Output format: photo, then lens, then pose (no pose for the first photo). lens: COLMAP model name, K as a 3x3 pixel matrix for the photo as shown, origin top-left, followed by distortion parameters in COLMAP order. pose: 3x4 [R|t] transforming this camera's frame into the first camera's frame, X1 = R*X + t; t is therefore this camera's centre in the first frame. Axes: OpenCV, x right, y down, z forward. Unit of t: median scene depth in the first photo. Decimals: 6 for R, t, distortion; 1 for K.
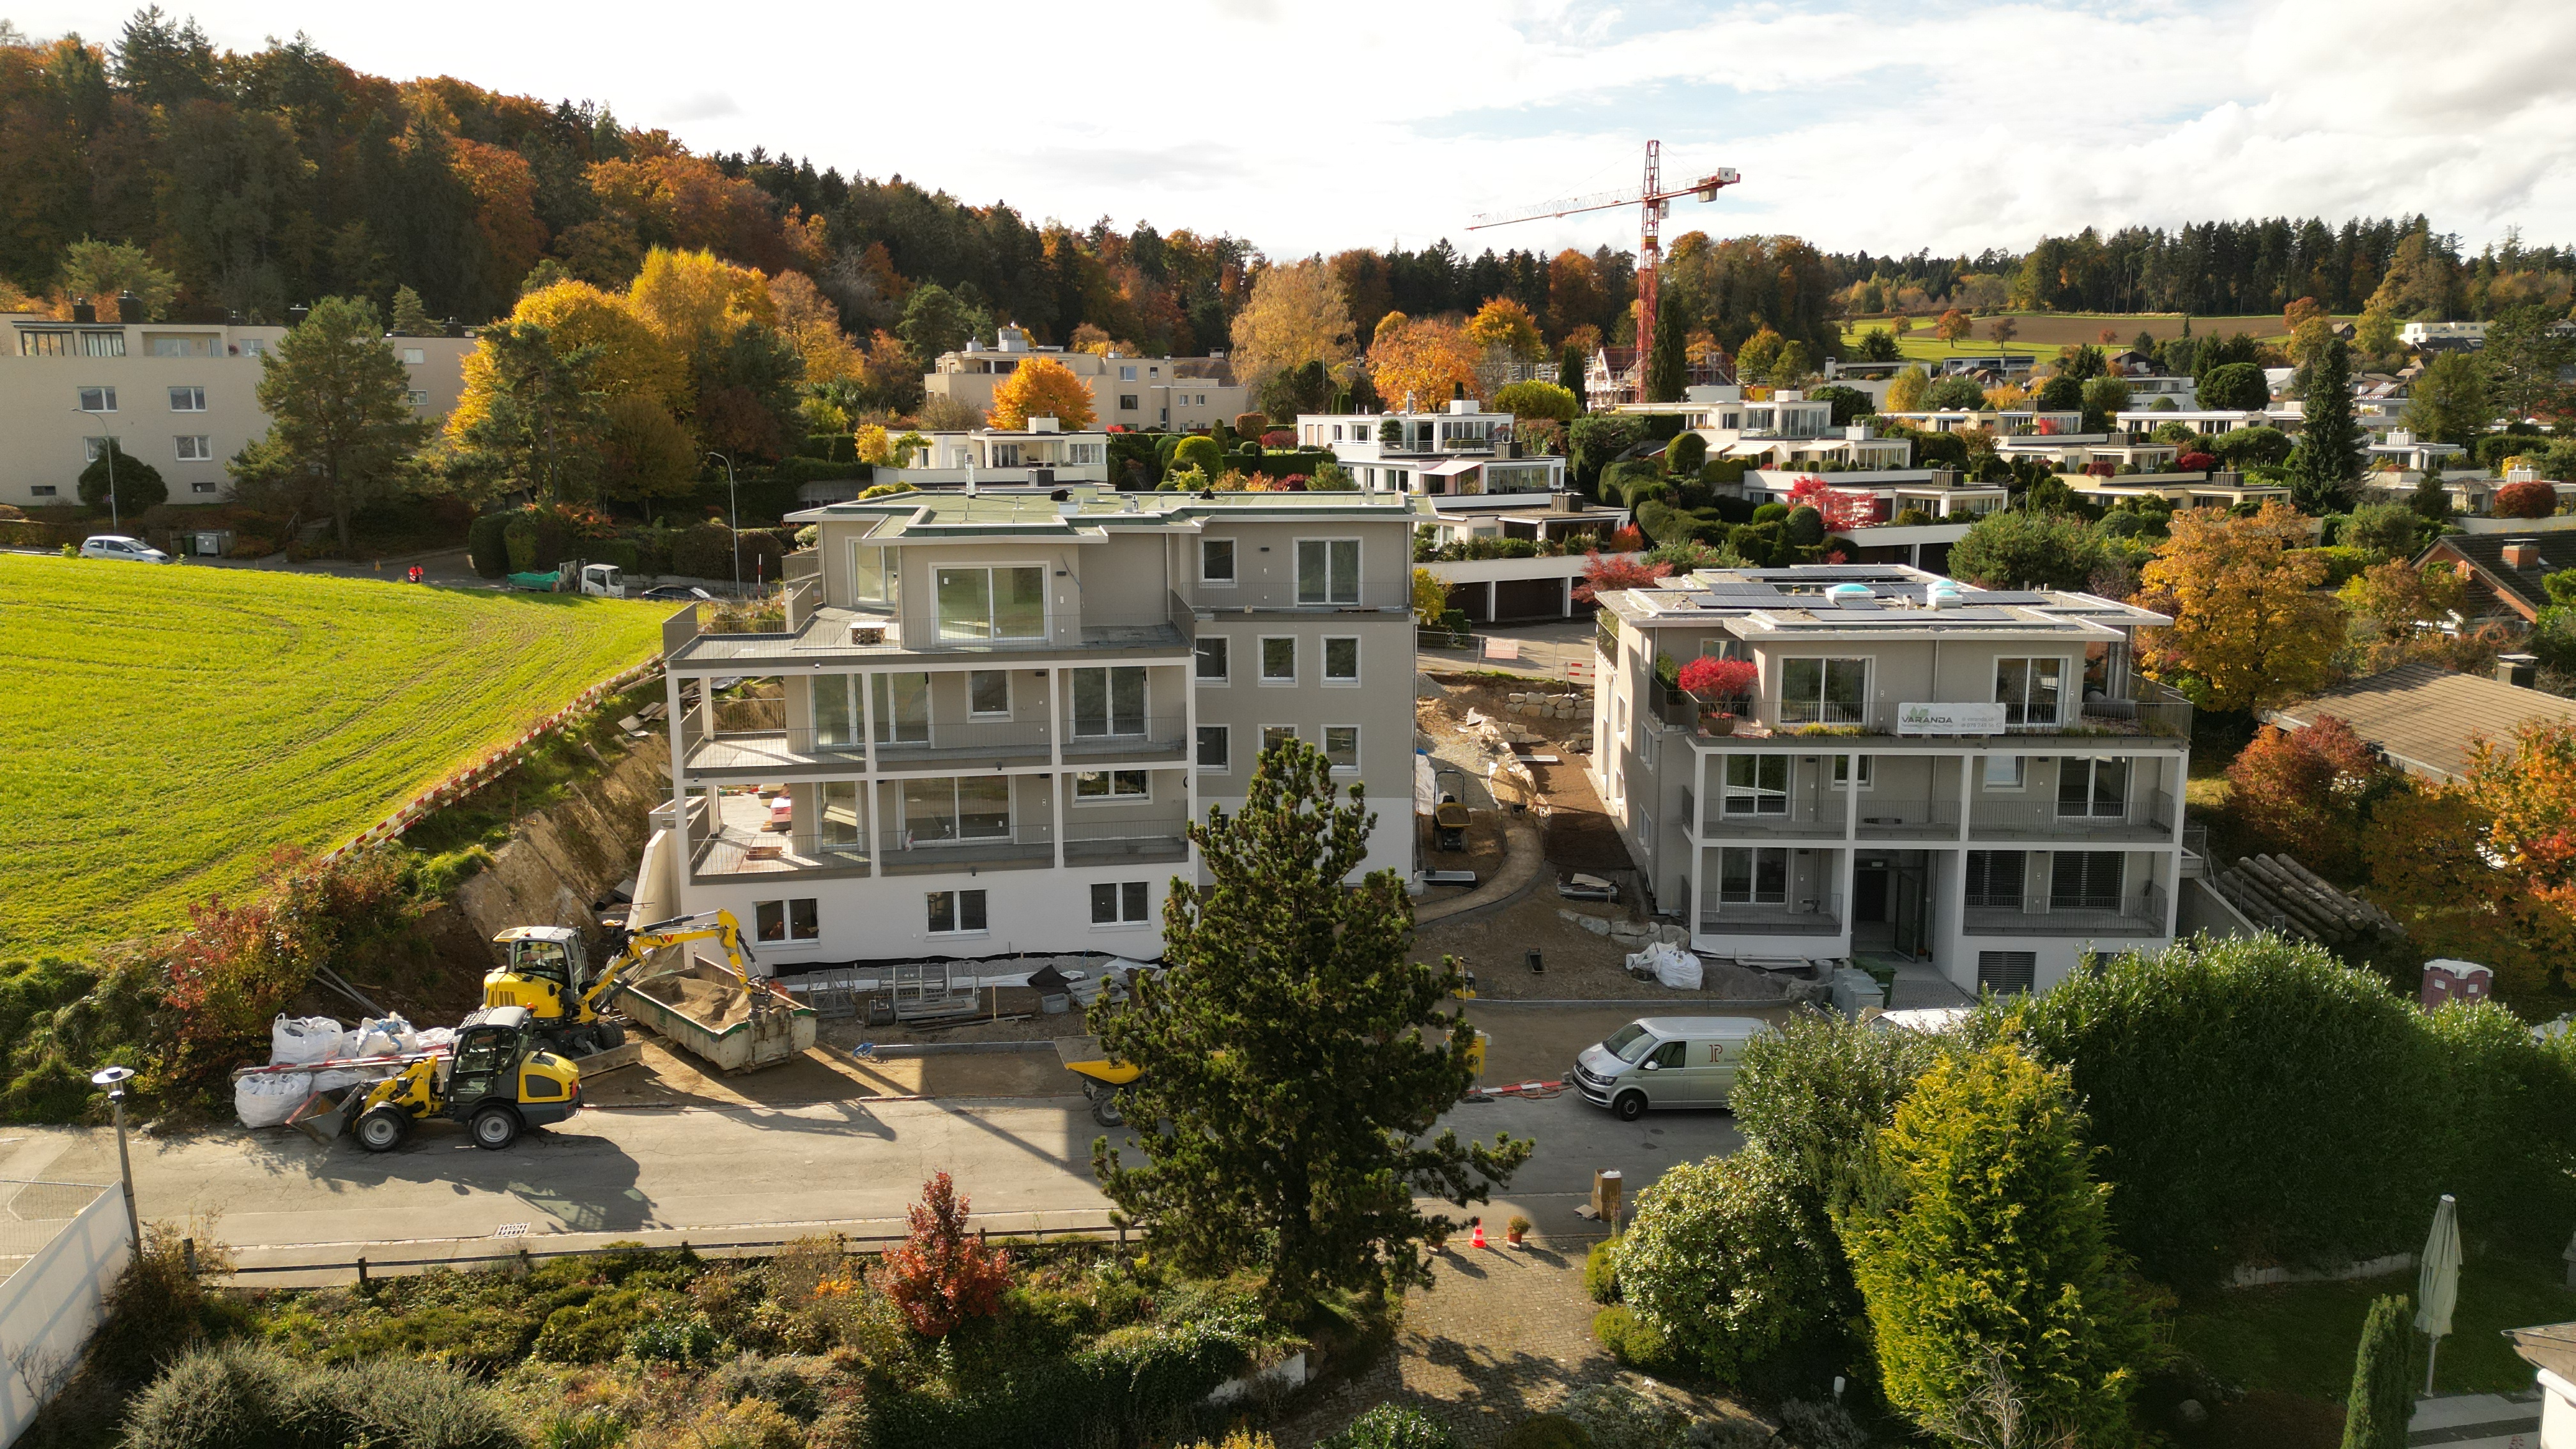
lens RADIAL K [[1786.8, 0, 1281.4], [0, 1786.8, 721.6], [0, 0, 1]] dist [0.075385, -0.082832]
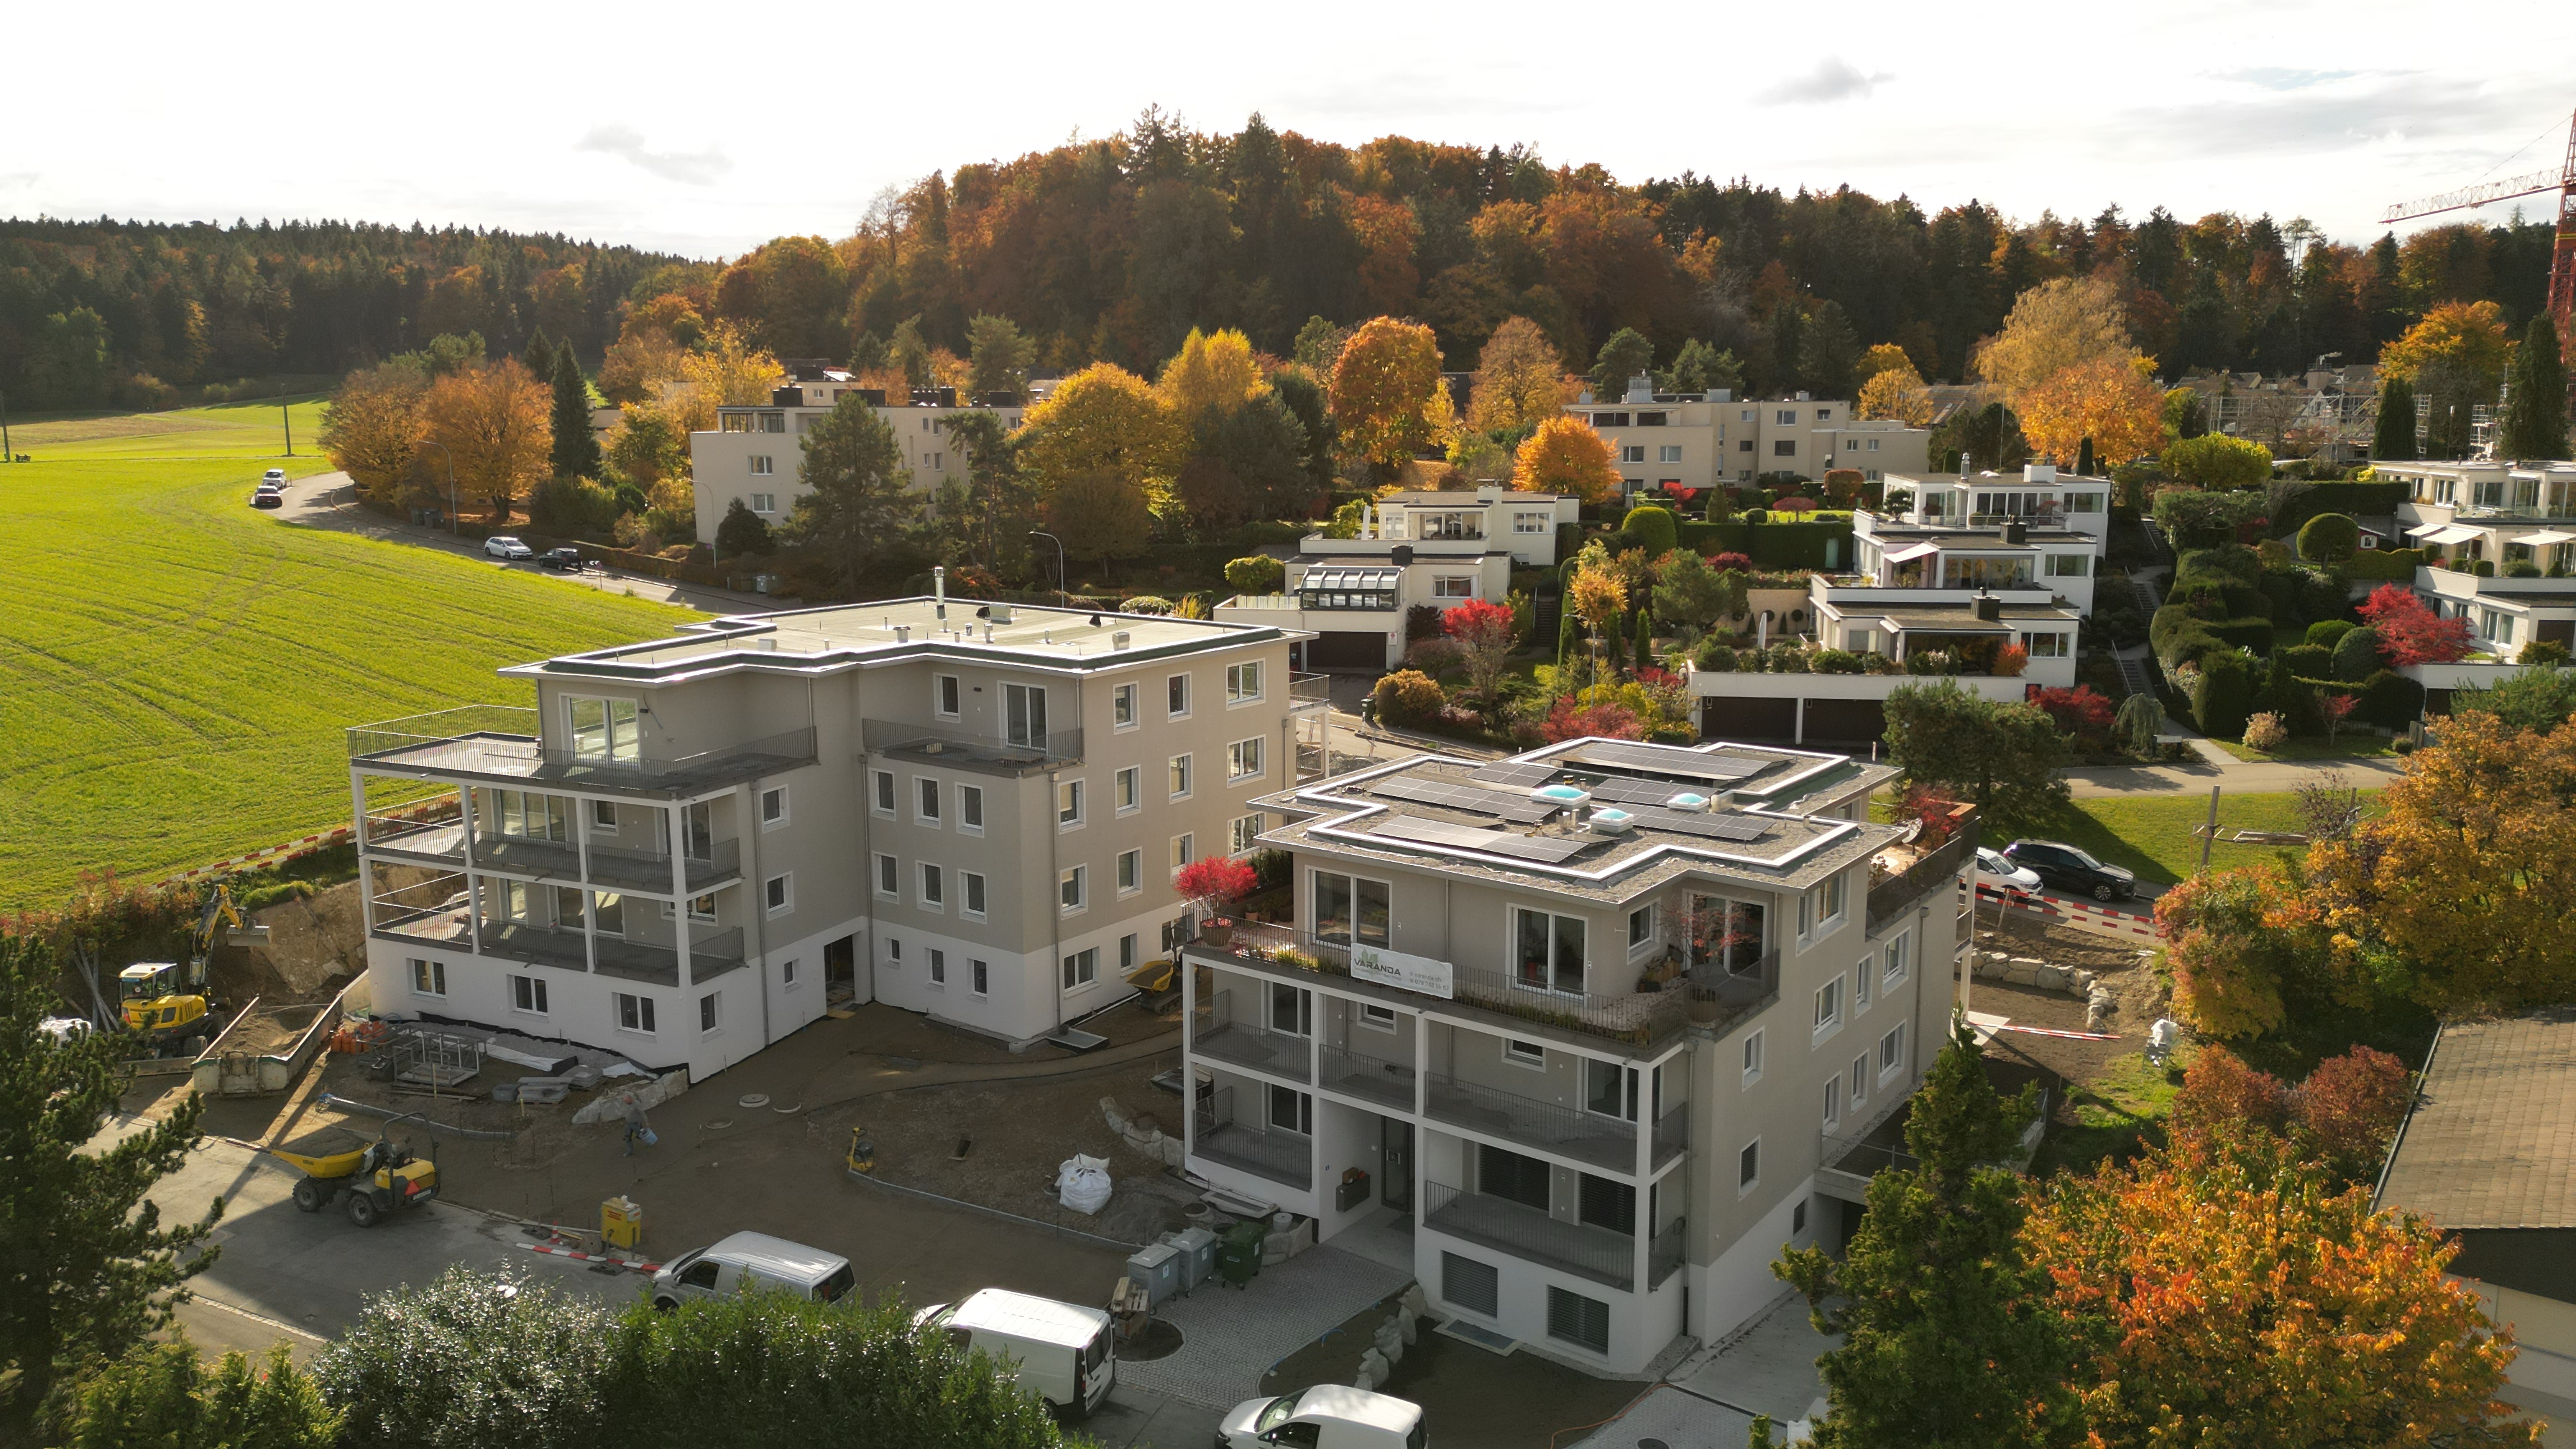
lens RADIAL K [[1786.8, 0, 1281.4], [0, 1786.8, 721.6], [0, 0, 1]] dist [0.075385, -0.082832]
pose [[0.829407, 0.096759, -0.550201, 0.263433], [-0.095420, 0.994950, 0.031132, -0.047496], [0.550435, 0.026679, 0.834451, 0.087920]]
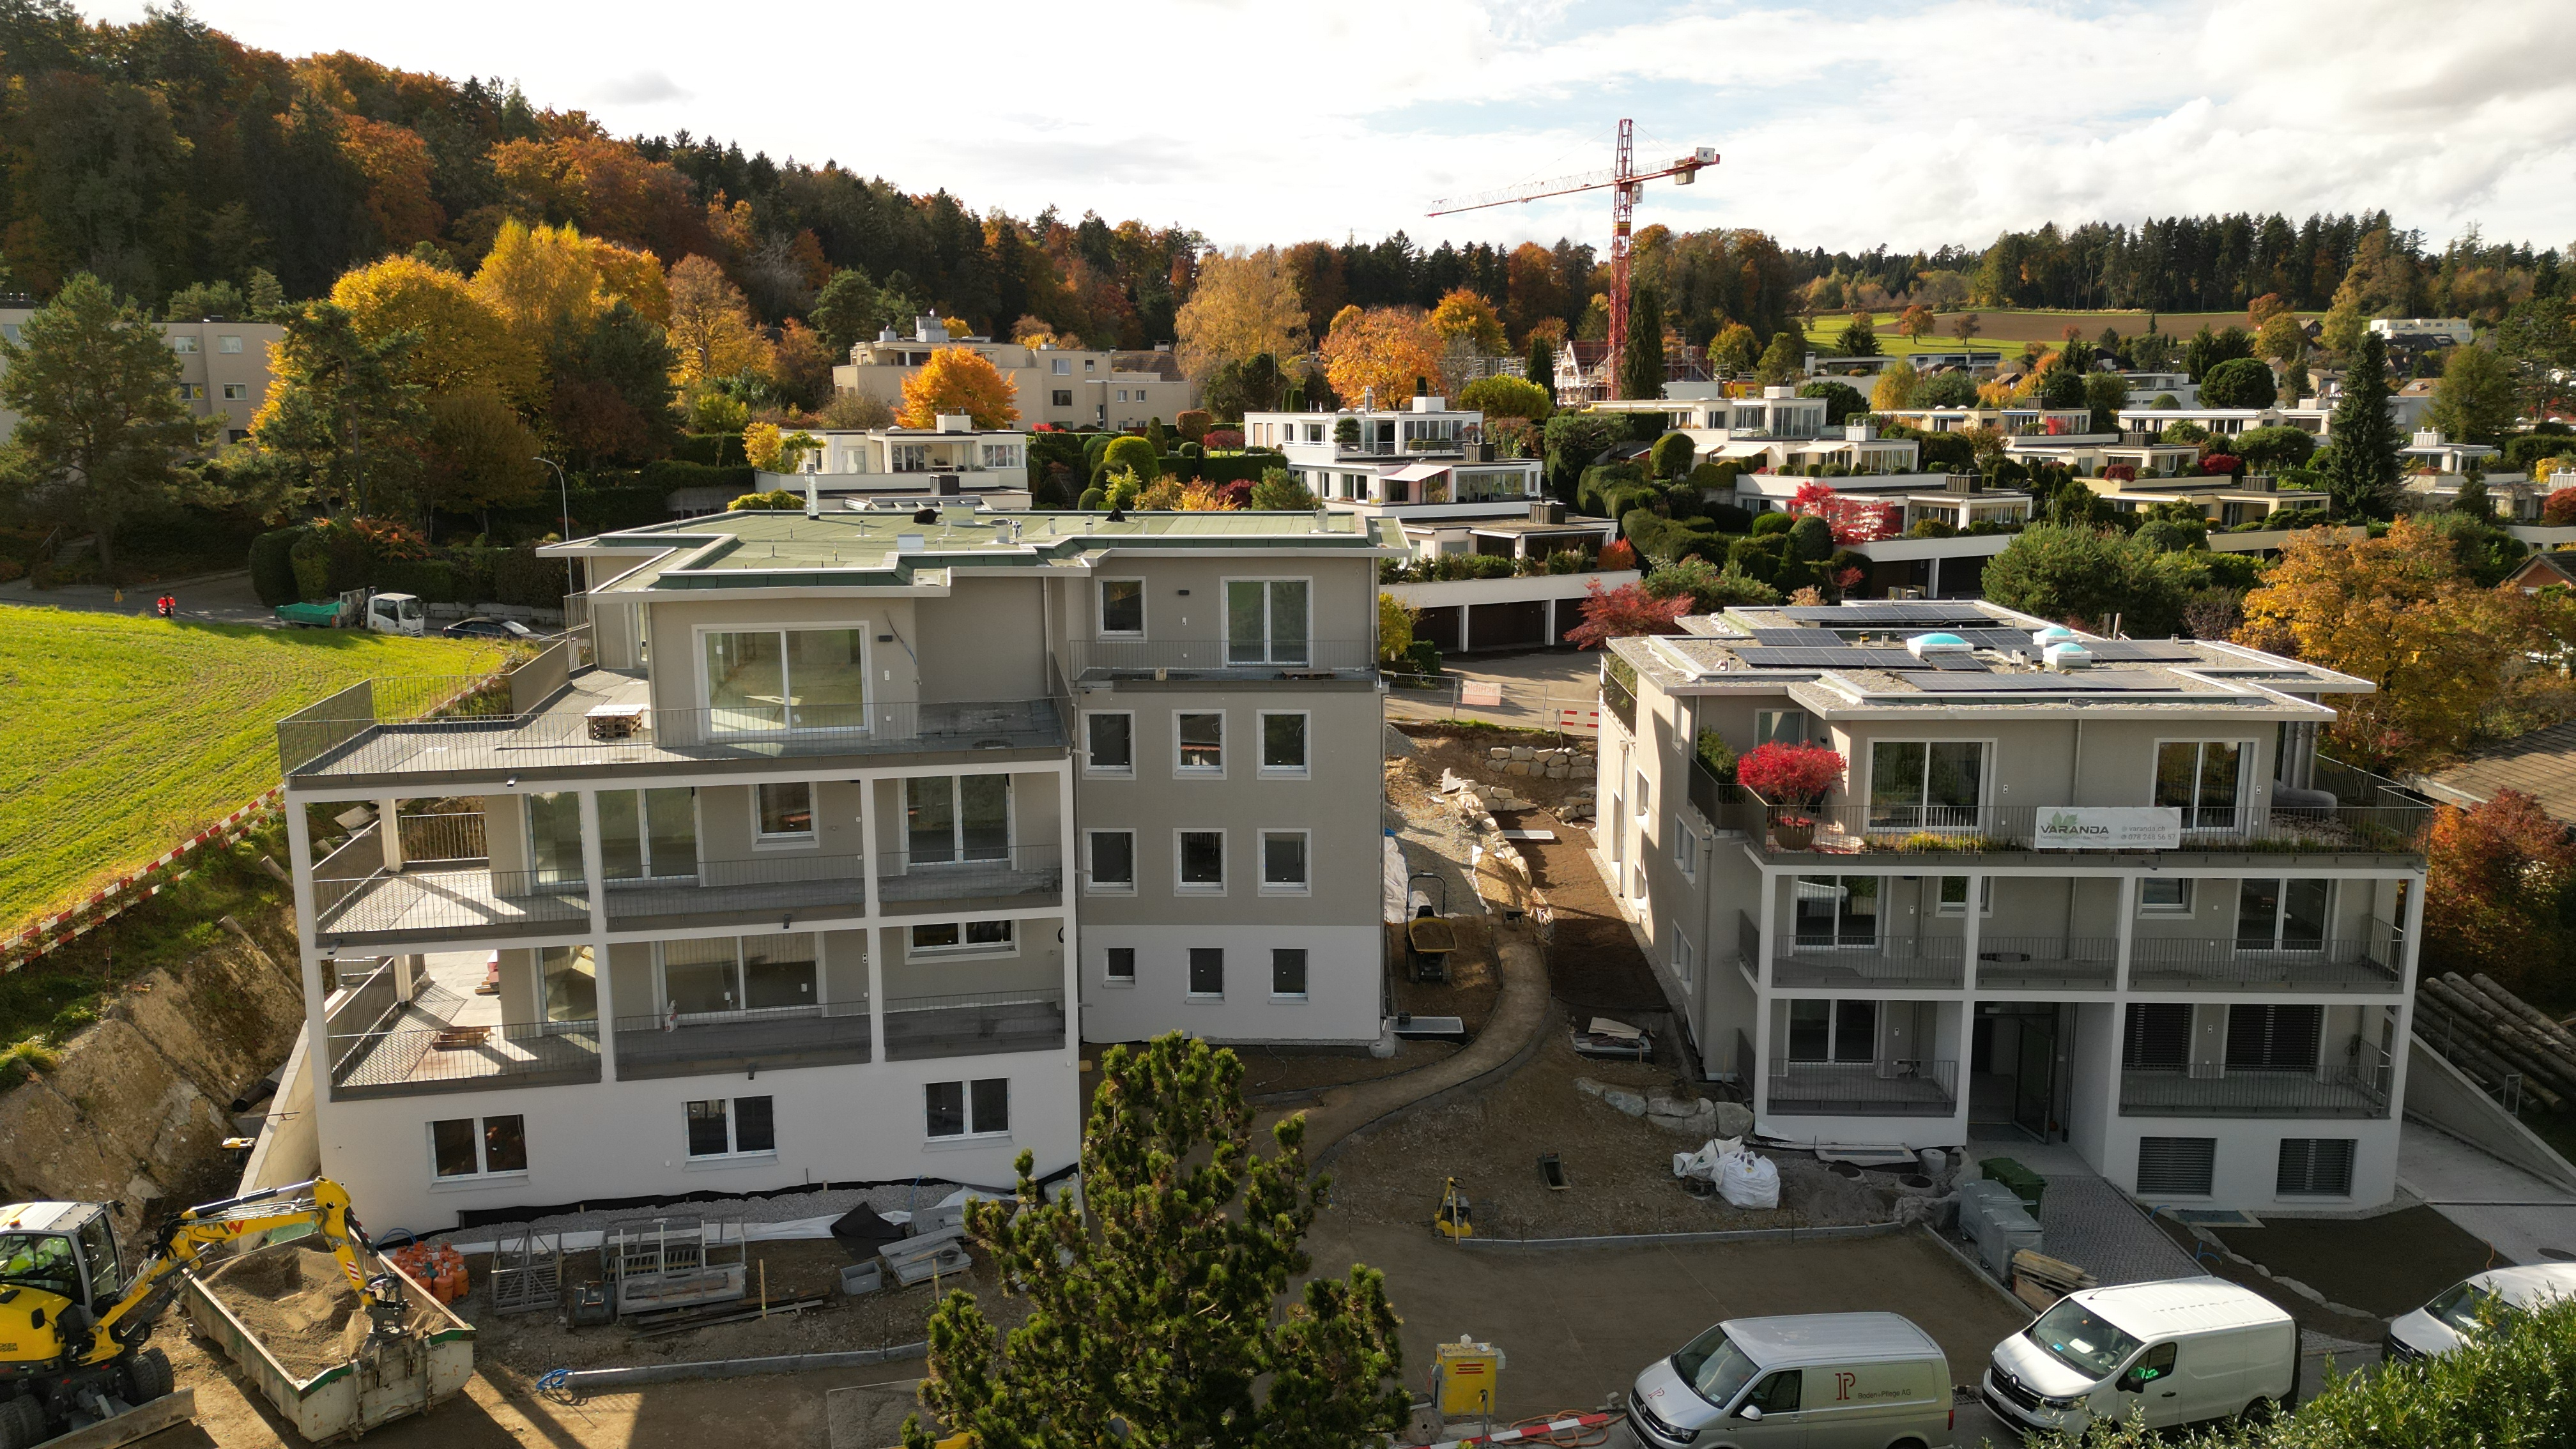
lens RADIAL K [[1786.8, 0, 1281.4], [0, 1786.8, 721.6], [0, 0, 1]] dist [0.075385, -0.082832]
pose [[0.999701, -0.003344, 0.024209, 0.005169], [0.003296, 0.999993, 0.002016, -0.016239], [-0.024216, -0.001935, 0.999705, 0.090984]]
